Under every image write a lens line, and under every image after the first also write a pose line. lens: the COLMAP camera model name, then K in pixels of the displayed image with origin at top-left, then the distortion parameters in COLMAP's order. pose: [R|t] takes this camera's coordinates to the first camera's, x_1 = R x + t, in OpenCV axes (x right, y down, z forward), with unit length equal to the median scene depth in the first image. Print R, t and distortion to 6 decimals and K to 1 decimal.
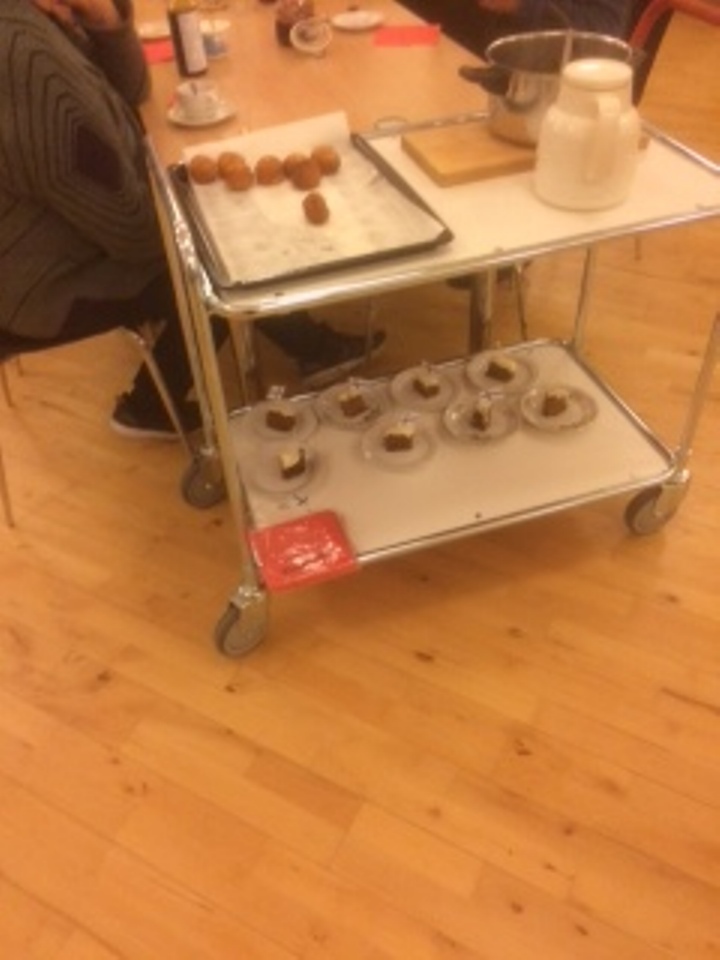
lens RADIAL K [[802.4, 0, 363.1], [0, 802.4, 492.5], [0, 0, 1]] dist [0.087634, -0.091513]
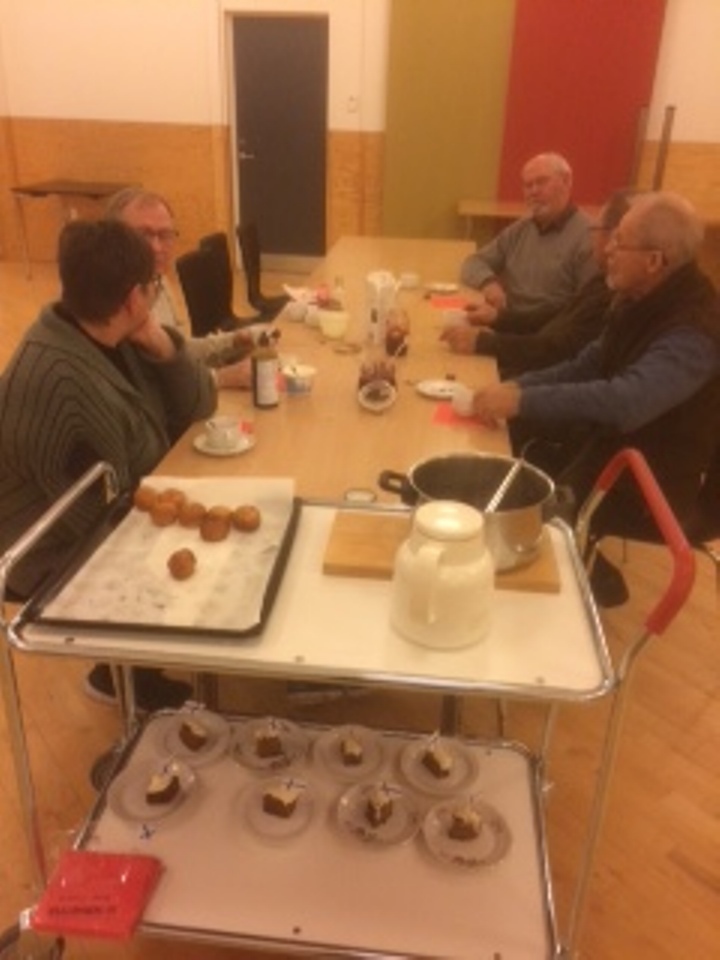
lens RADIAL K [[823.6, 0, 362.5], [0, 823.6, 491.1], [0, 0, 1]] dist [0.082375, -0.113373]
pose [[0.911245, 0.239409, -0.335134, 0.377786], [-0.330997, 0.909919, -0.249978, -0.190925], [0.245098, 0.338720, 0.908403, 0.044044]]
